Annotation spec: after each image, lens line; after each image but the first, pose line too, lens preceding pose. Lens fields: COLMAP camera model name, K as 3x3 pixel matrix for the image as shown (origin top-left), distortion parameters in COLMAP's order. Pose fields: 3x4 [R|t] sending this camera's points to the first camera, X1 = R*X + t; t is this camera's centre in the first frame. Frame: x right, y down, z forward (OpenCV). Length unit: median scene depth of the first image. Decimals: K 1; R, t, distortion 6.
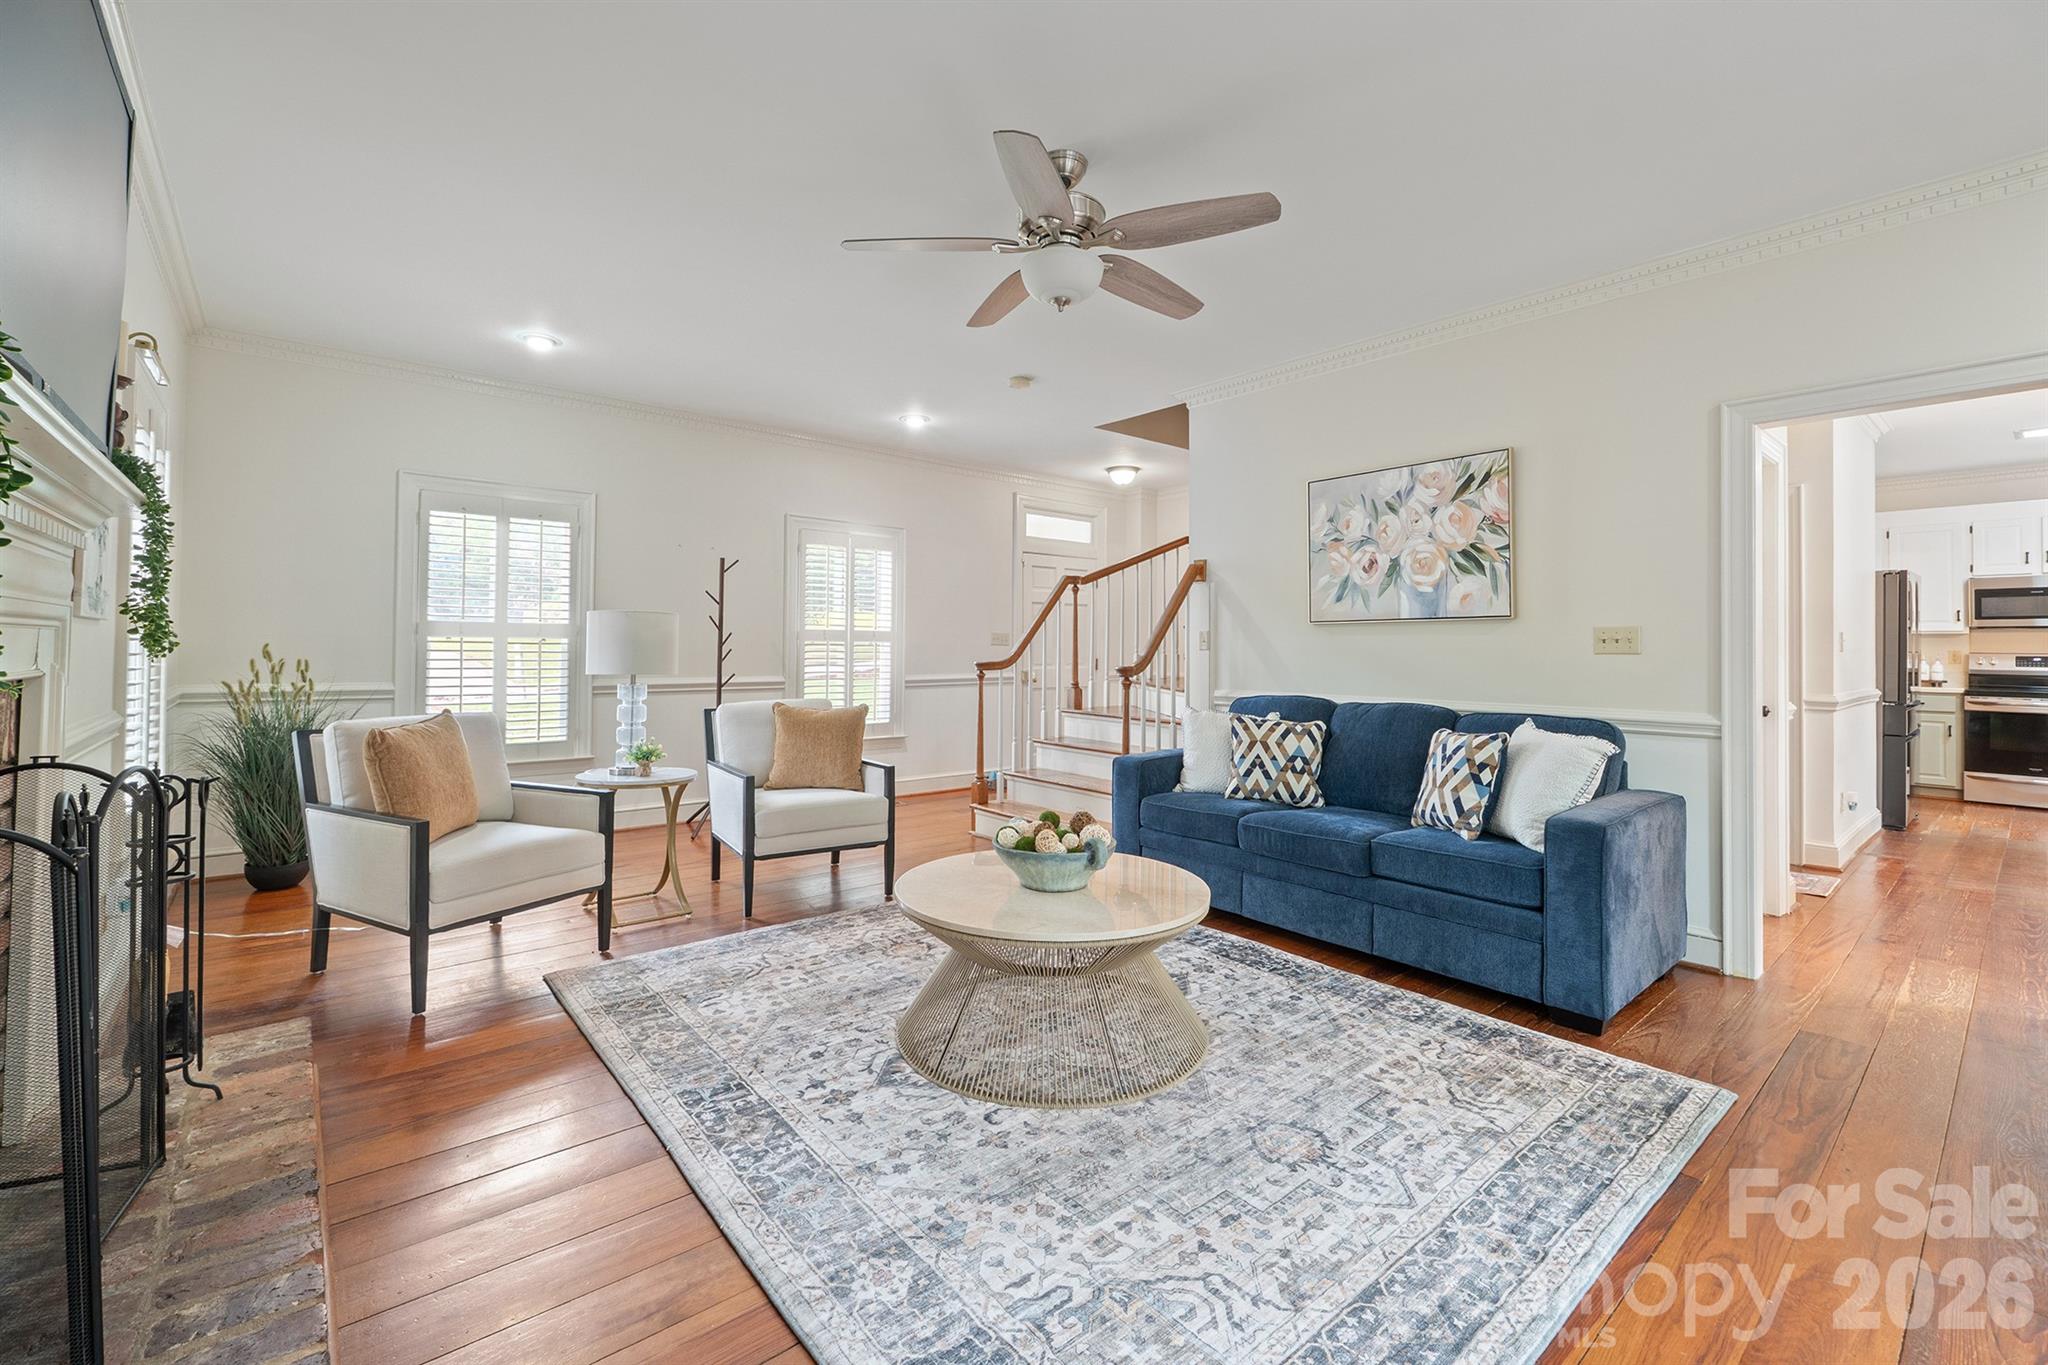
lens RADIAL K [[862.1, 0, 1038.6], [0, 862.1, 638.4], [0, 0, 1]] dist [-0.005487, -0.000627]
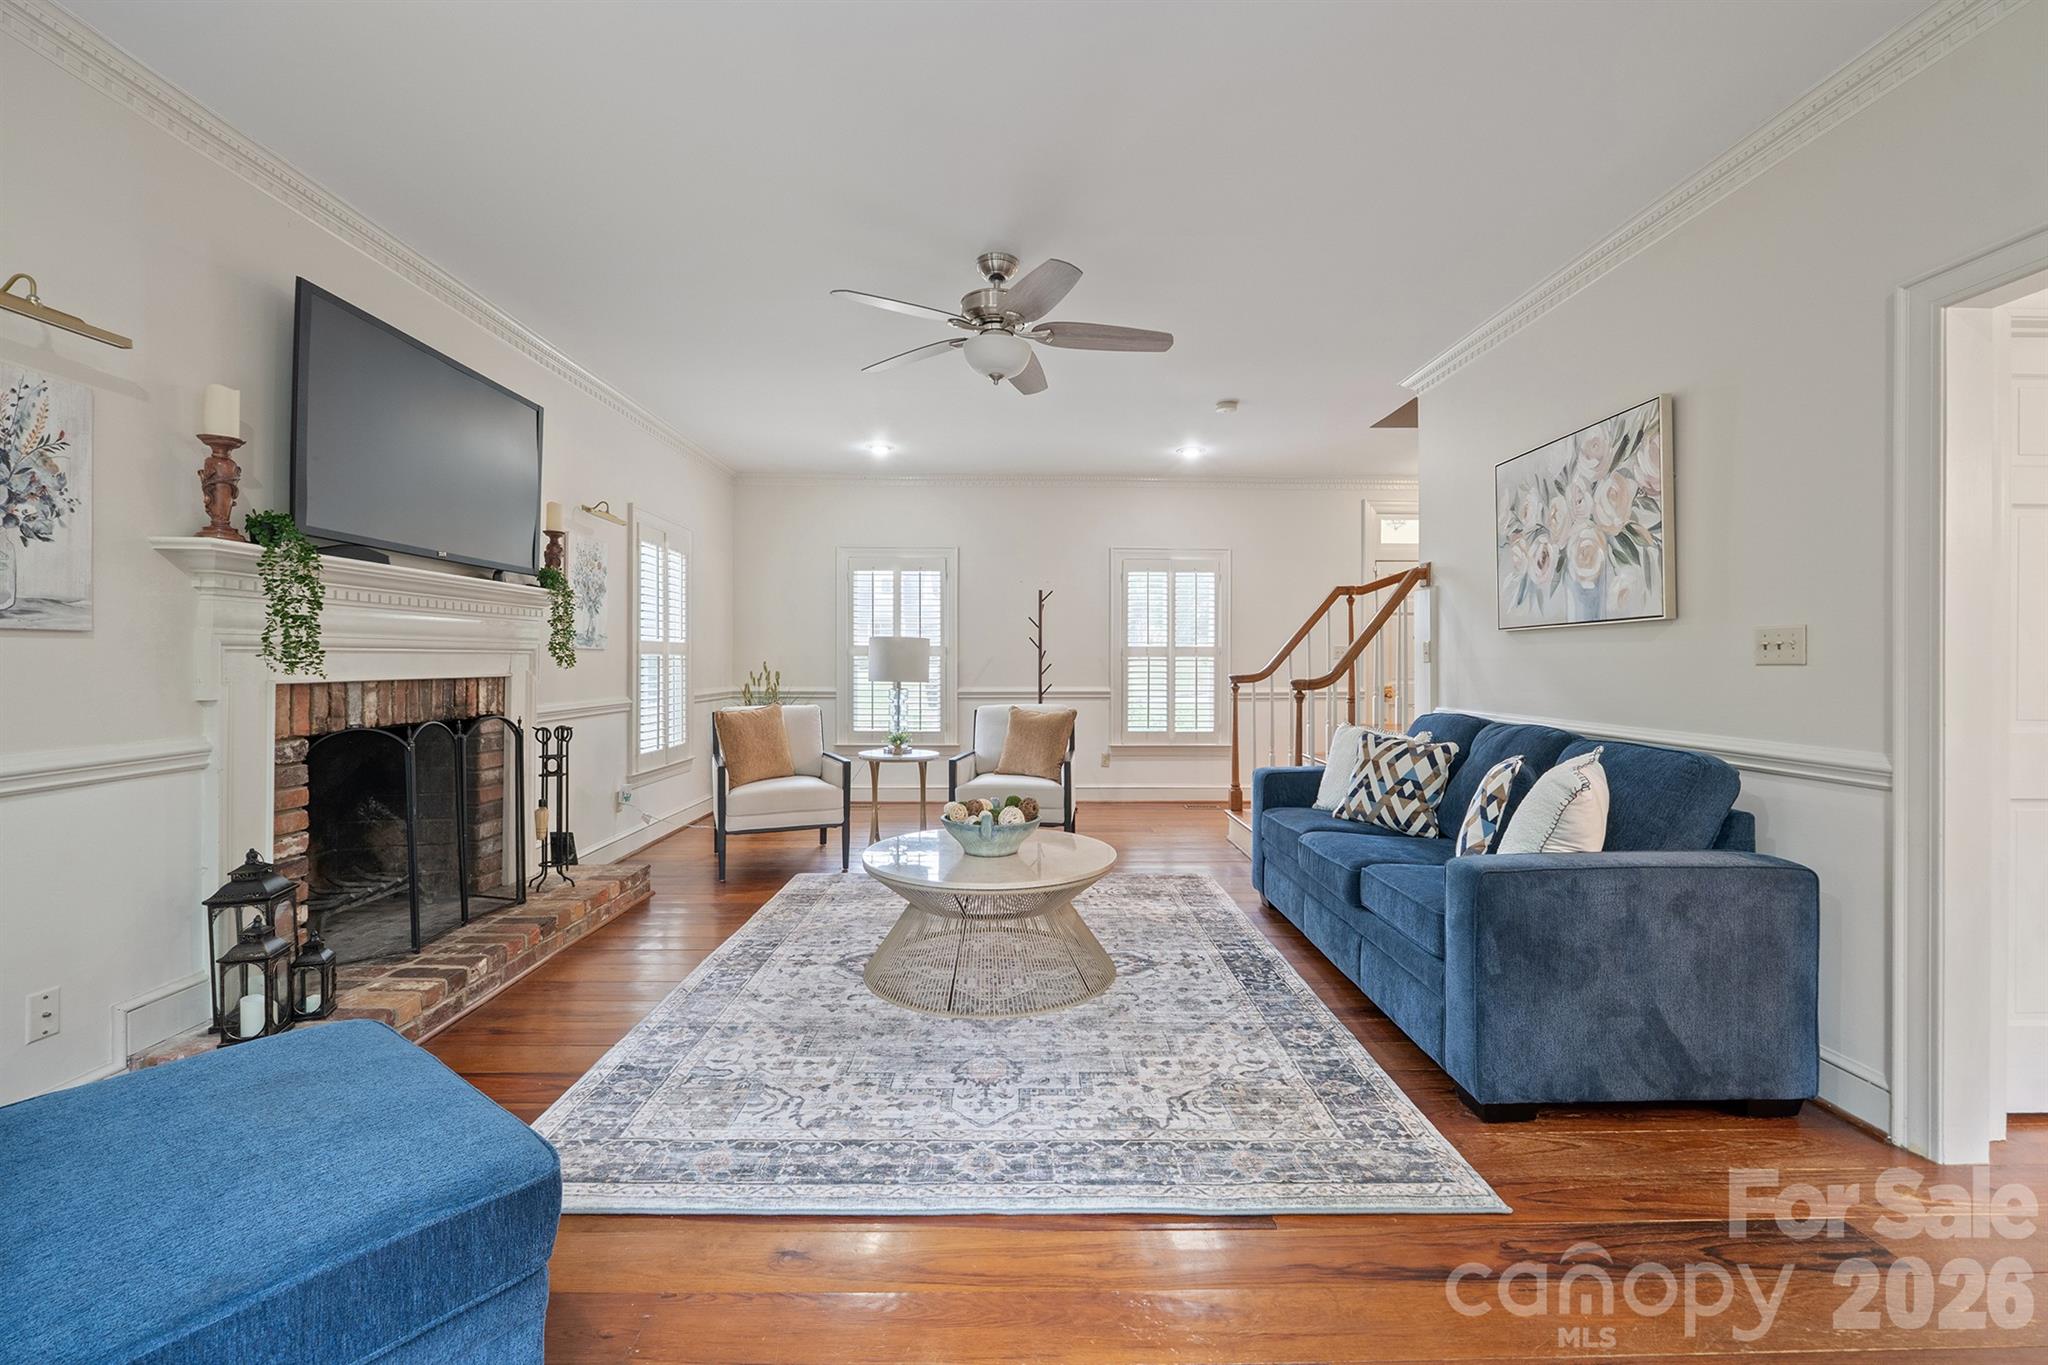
lens RADIAL K [[862.1, 0, 1047.1], [0, 862.1, 662.4], [0, 0, 1]] dist [-0.005487, -0.000627]
pose [[0.779847, -0.004371, -0.625955, 0.720483], [0.009910, 0.999937, 0.005364, 0.006977], [0.625891, -0.010386, 0.779841, 0.075755]]
